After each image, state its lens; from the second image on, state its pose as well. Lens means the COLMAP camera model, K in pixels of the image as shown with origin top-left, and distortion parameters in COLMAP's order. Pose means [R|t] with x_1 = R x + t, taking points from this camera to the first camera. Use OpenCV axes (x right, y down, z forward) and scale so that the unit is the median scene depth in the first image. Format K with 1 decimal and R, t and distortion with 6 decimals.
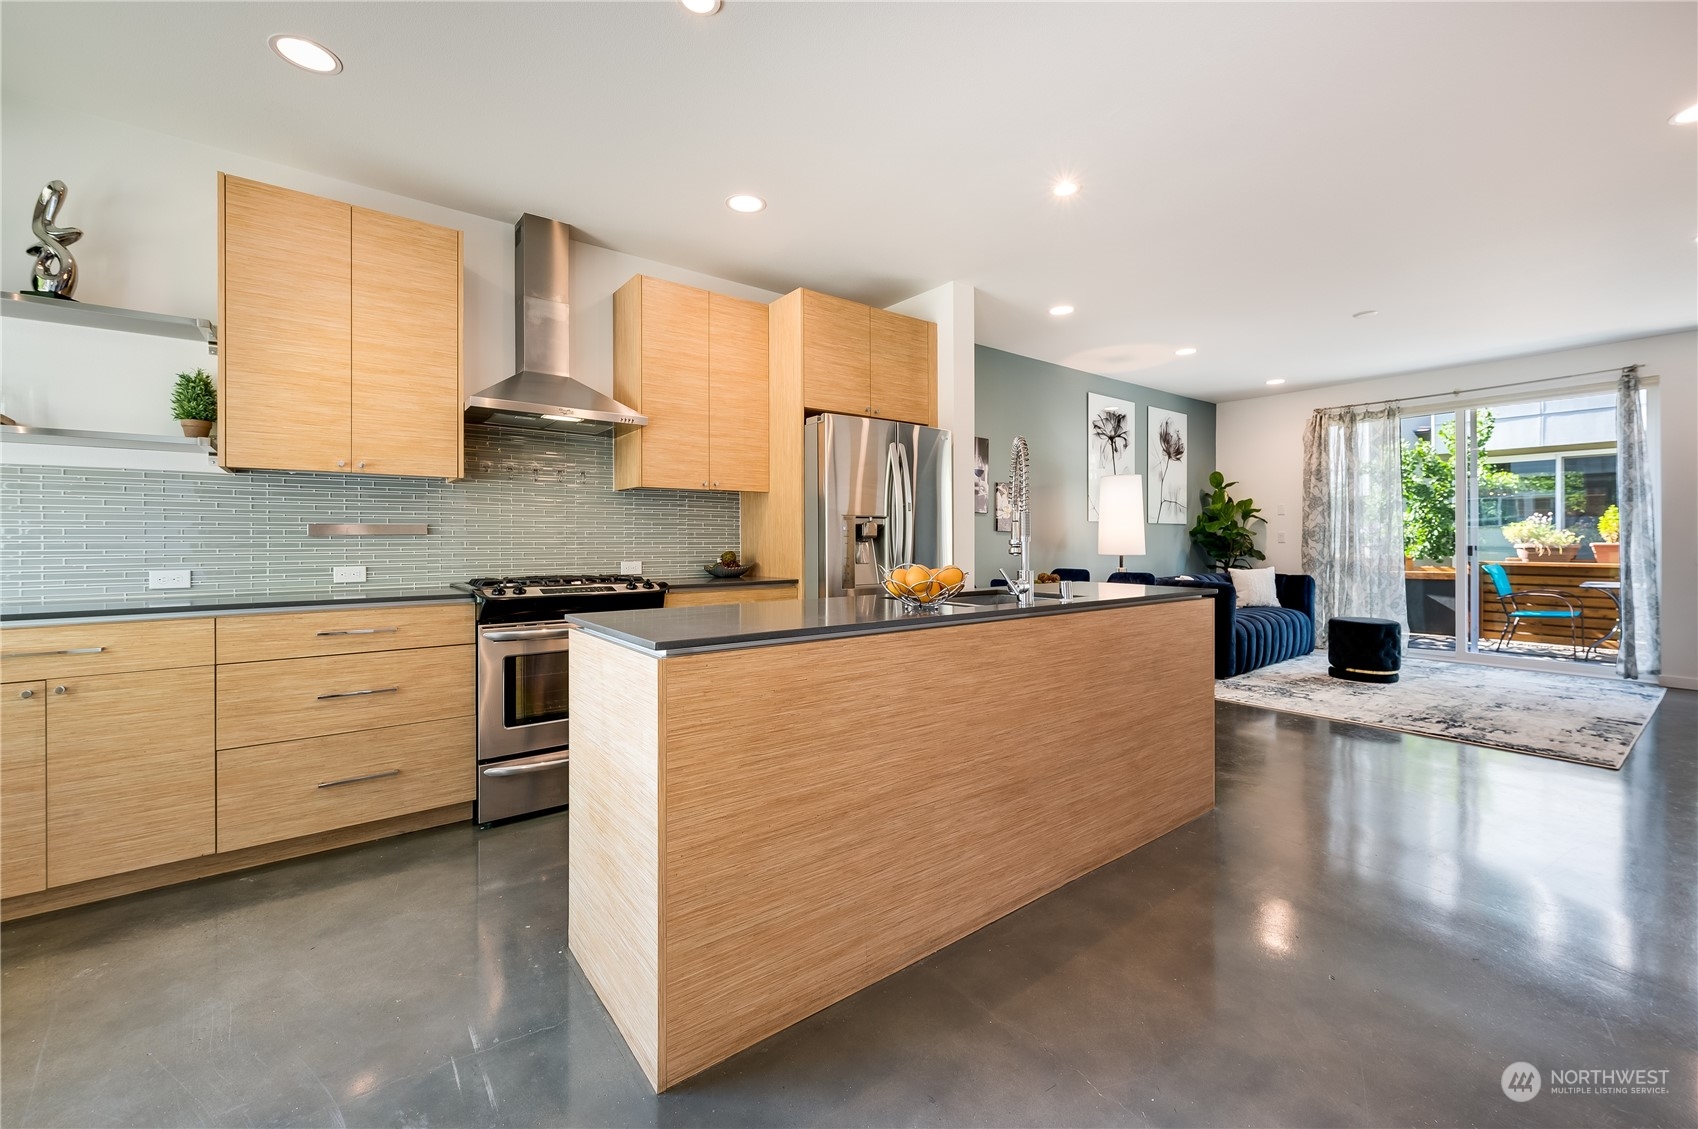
lens RADIAL K [[682.2, 0, 847.0], [0, 682.2, 539.5], [0, 0, 1]] dist [0.000880, 0.000012]
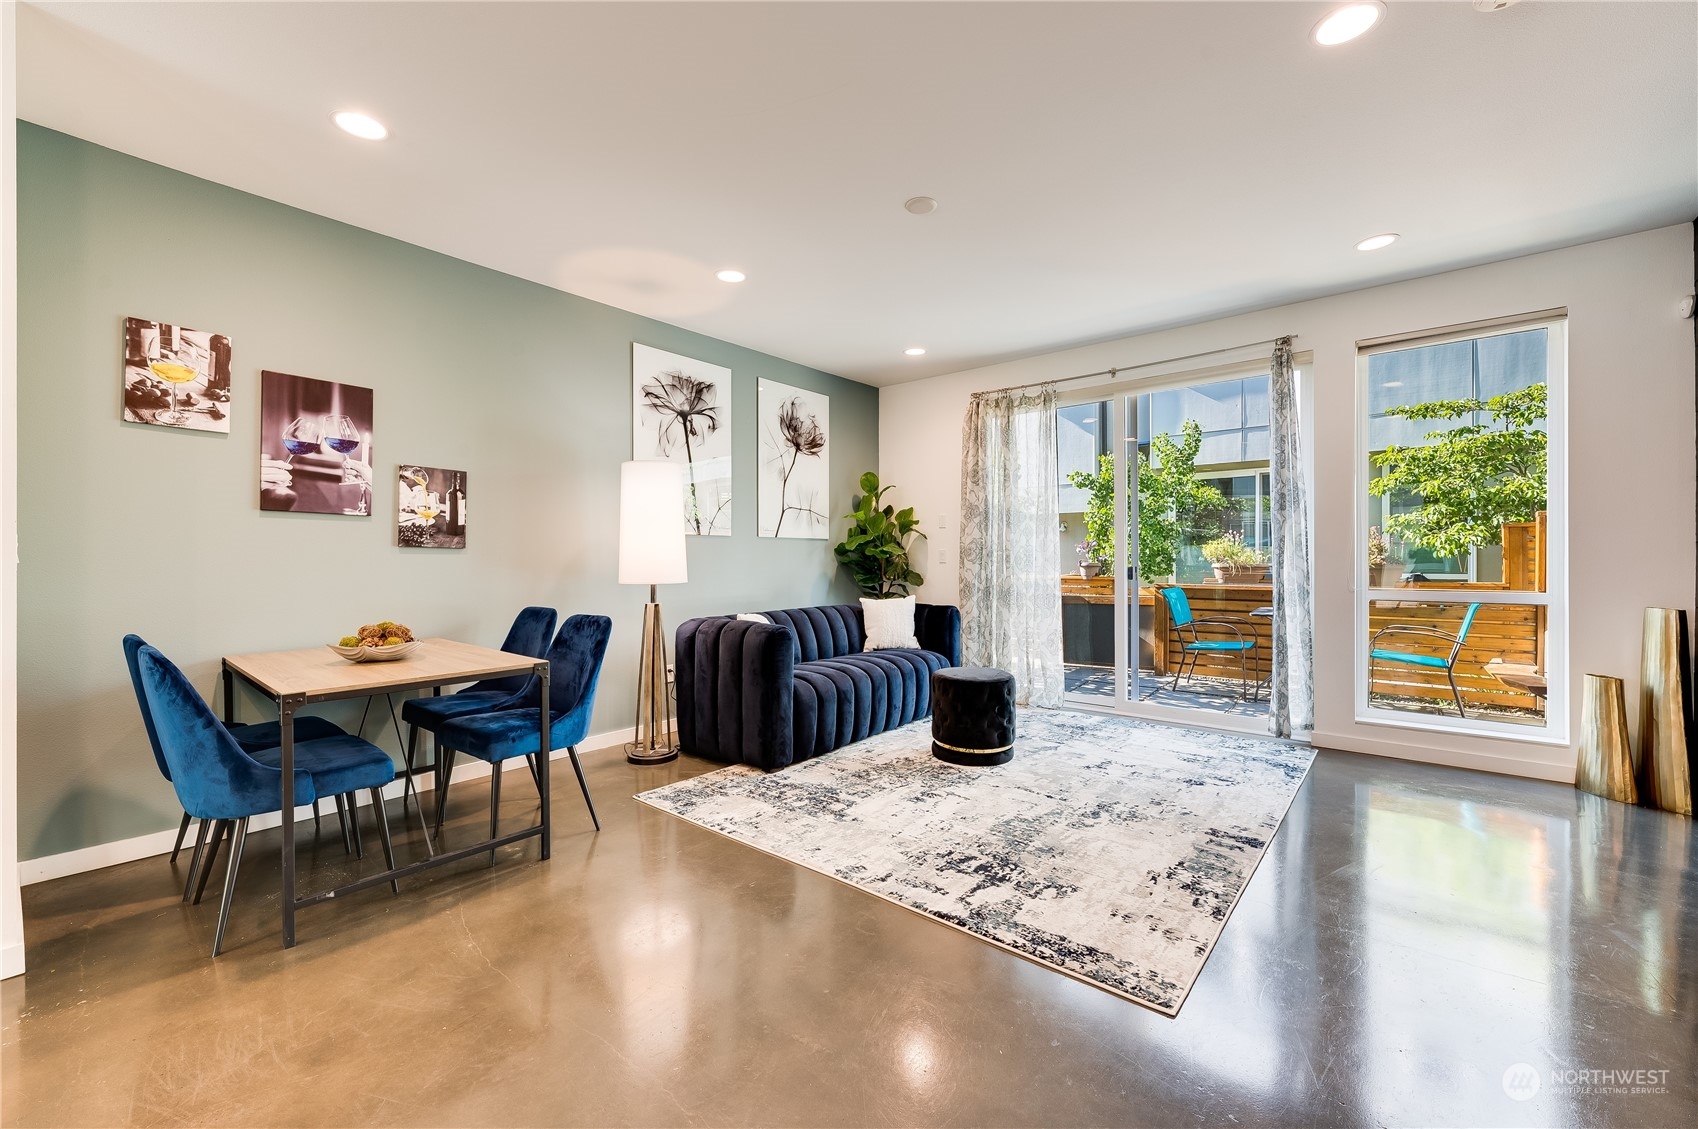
lens RADIAL K [[678.8, 0, 847.5], [0, 678.8, 561.7], [0, 0, 1]] dist [-0.001207, -0.000133]
pose [[0.975394, -0.002682, 0.220454, 0.723089], [0.001463, 0.999983, 0.005690, -0.003346], [-0.220465, -0.005228, 0.975381, 0.520986]]
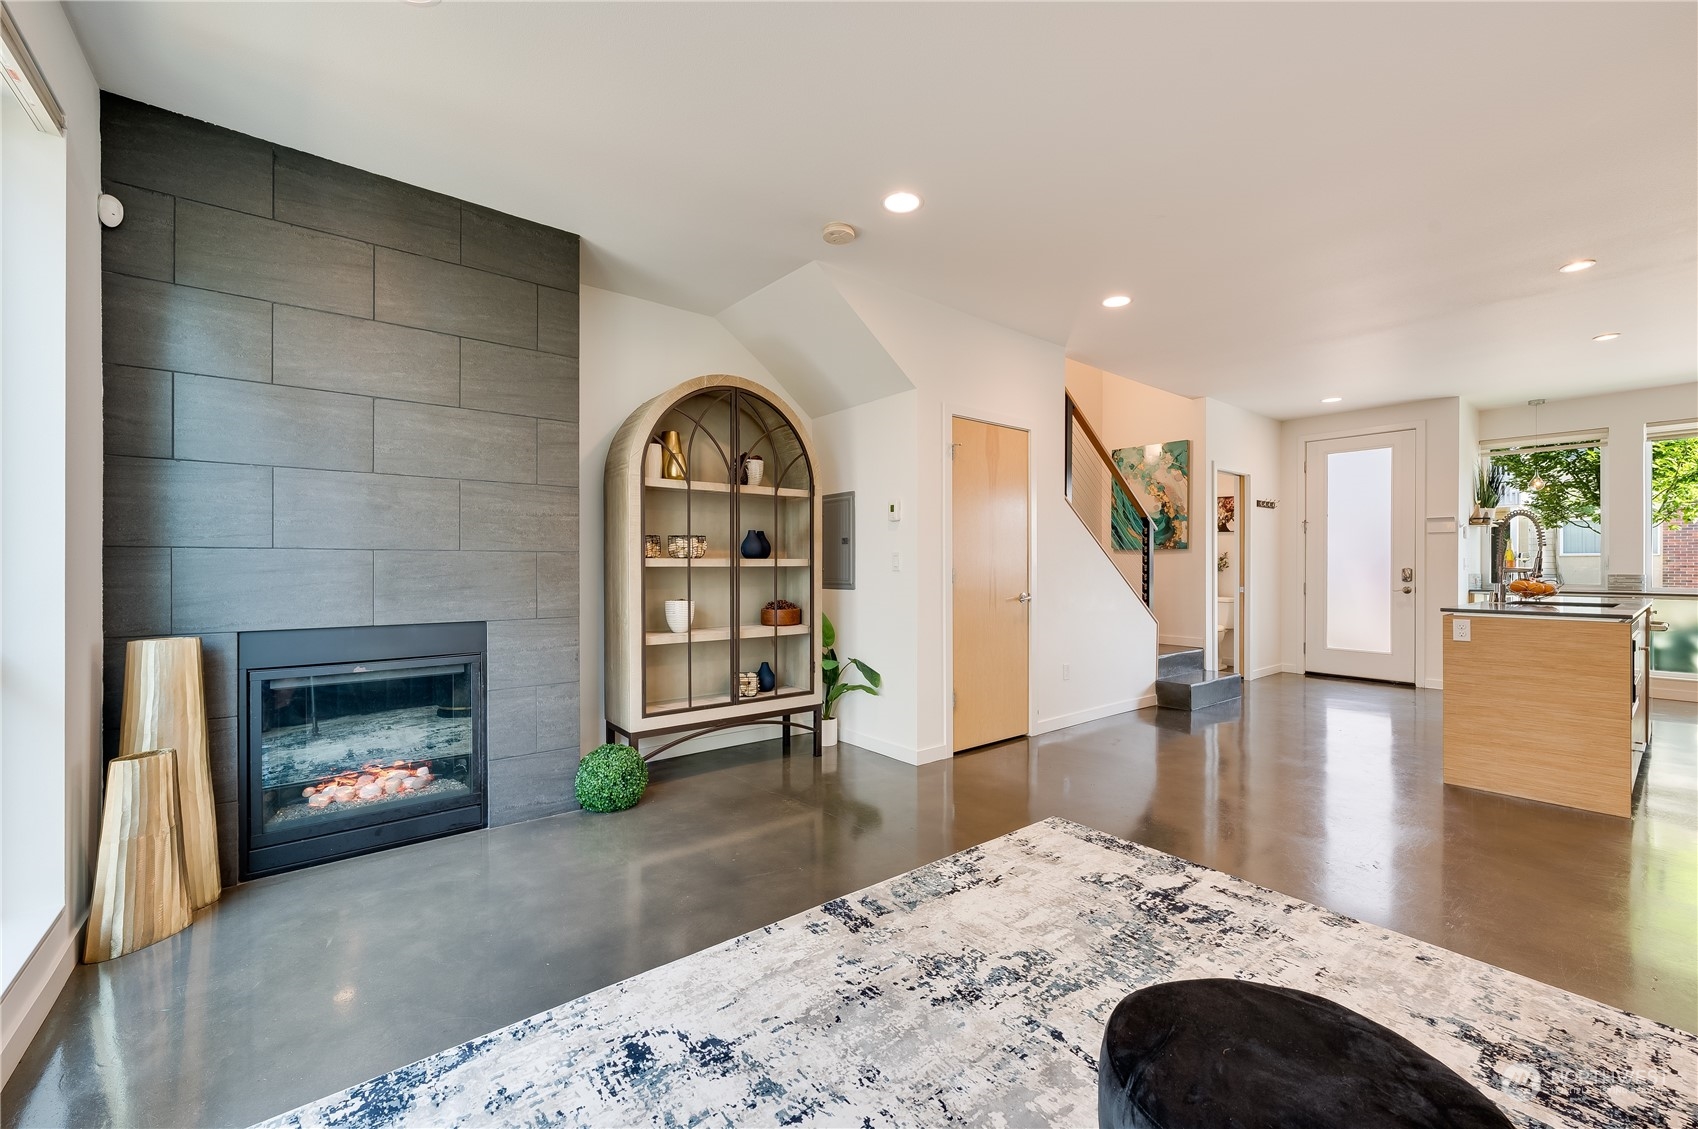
lens RADIAL K [[673.9, 0, 850.6], [0, 673.9, 565.4], [0, 0, 1]] dist [0.000468, -0.000061]
pose [[-0.999763, 0.000826, -0.021766, 1.317477], [0.000875, 0.999997, -0.002235, -0.003163], [0.021764, -0.002253, -0.999761, 1.763807]]
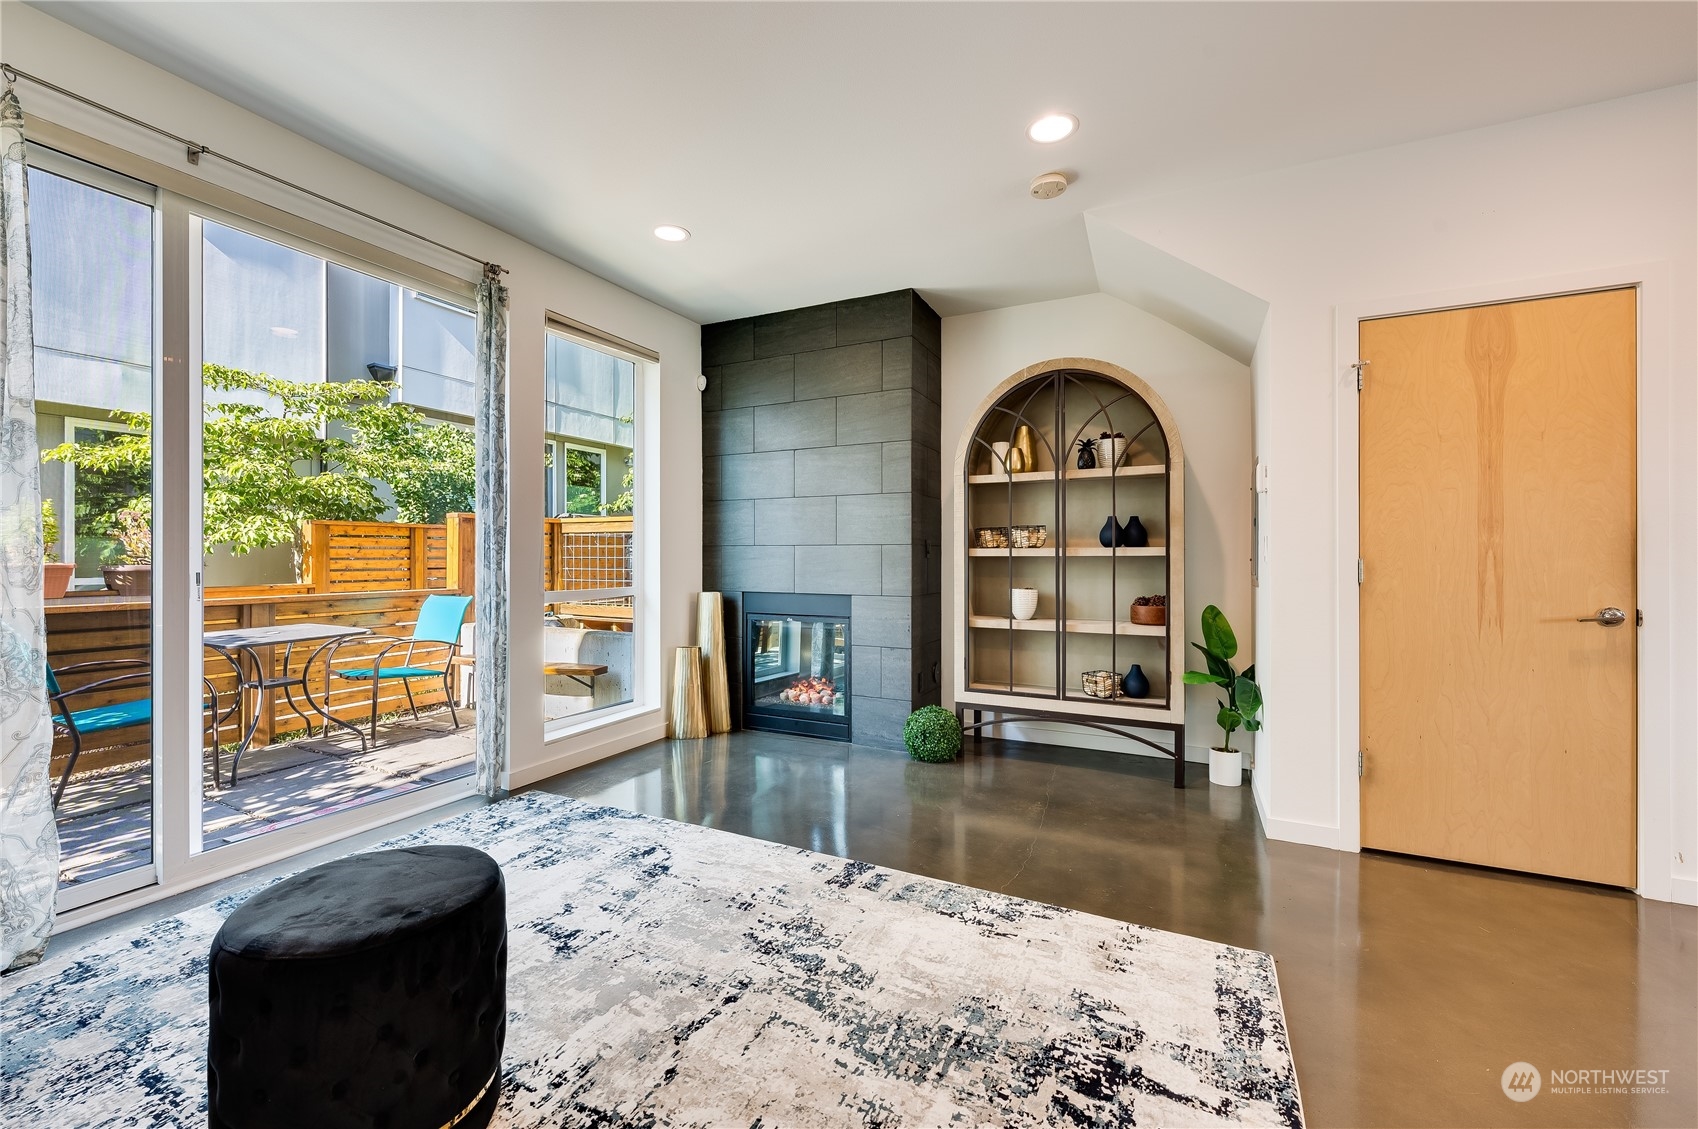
lens RADIAL K [[684.6, 0, 846.1], [0, 684.6, 557.7], [0, 0, 1]] dist [-0.000268, -0.000042]
pose [[-0.439917, 0.000064, 0.898038, 0.710032], [-0.002377, 0.999996, -0.001236, 0.000458], [-0.898035, -0.002679, -0.439915, 1.458283]]
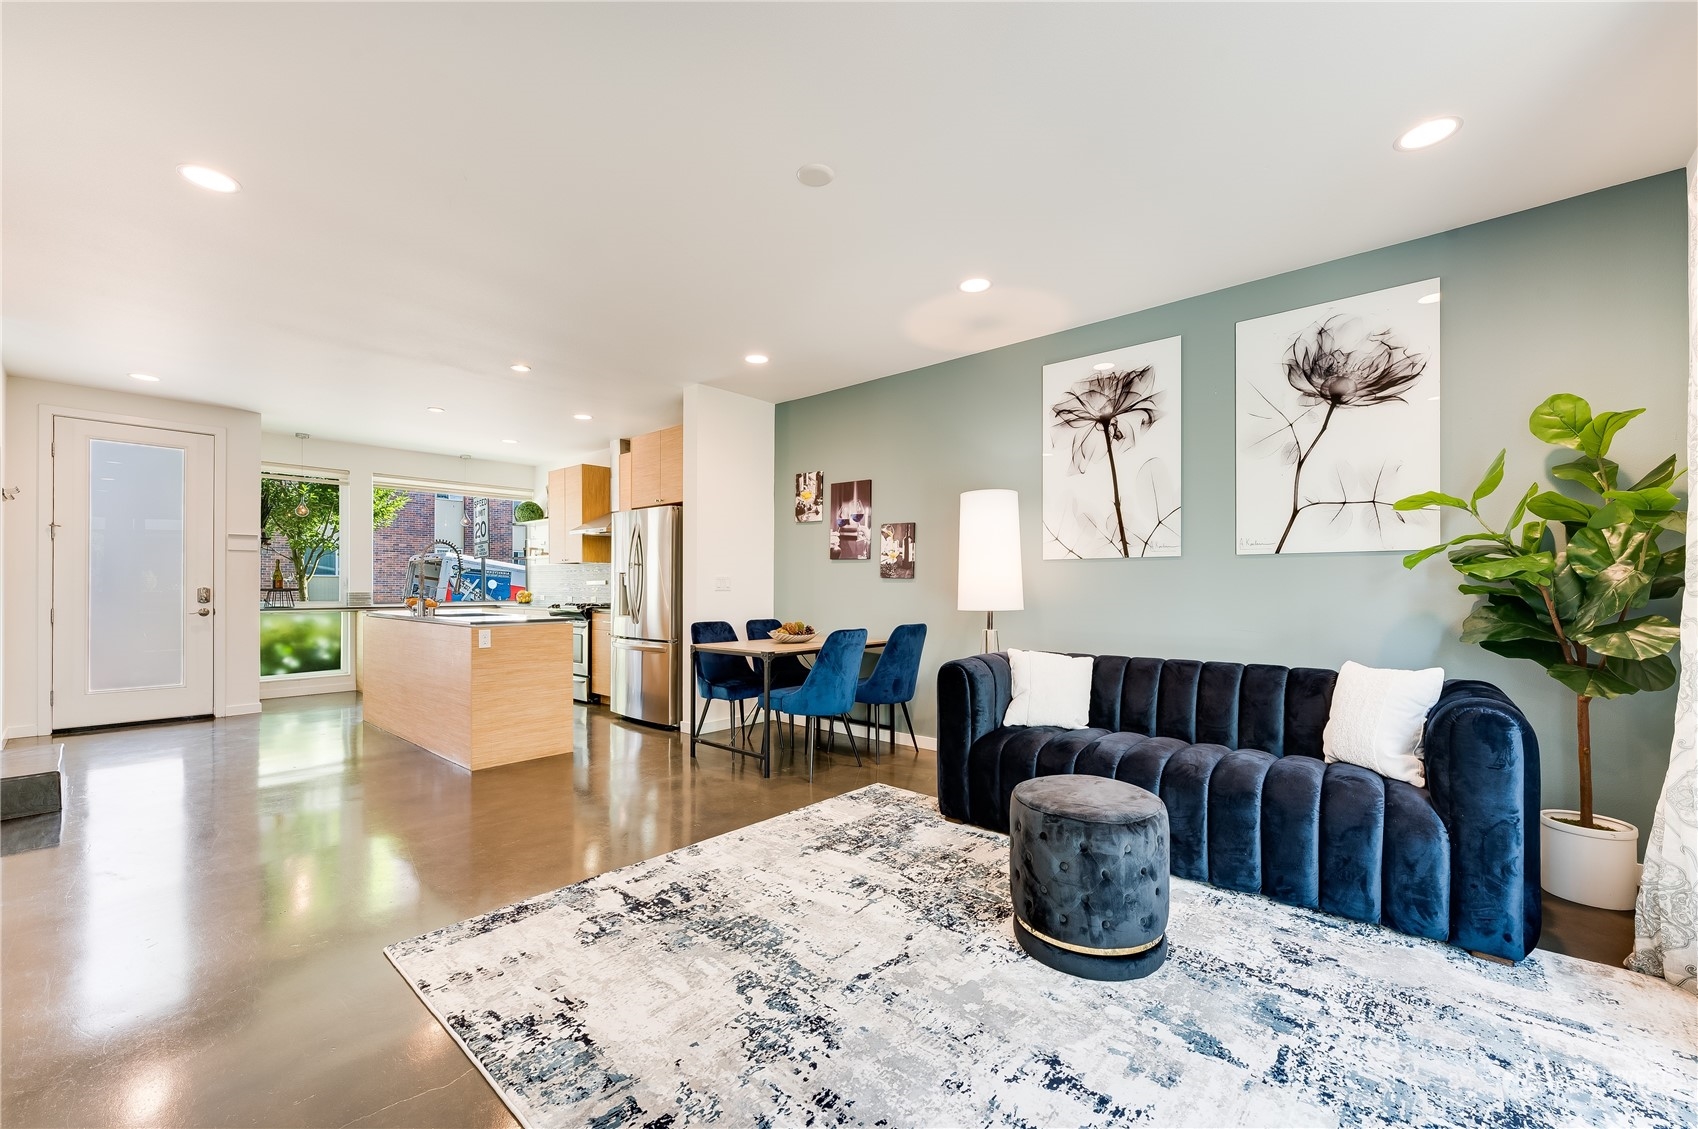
lens RADIAL K [[682.5, 0, 852.9], [0, 682.5, 586.8], [0, 0, 1]] dist [-0.000251, -0.000108]
pose [[0.196207, 0.001832, -0.980561, 1.700243], [0.000194, 0.999998, 0.001907, -0.003538], [0.980562, -0.000565, 0.196207, 1.206012]]
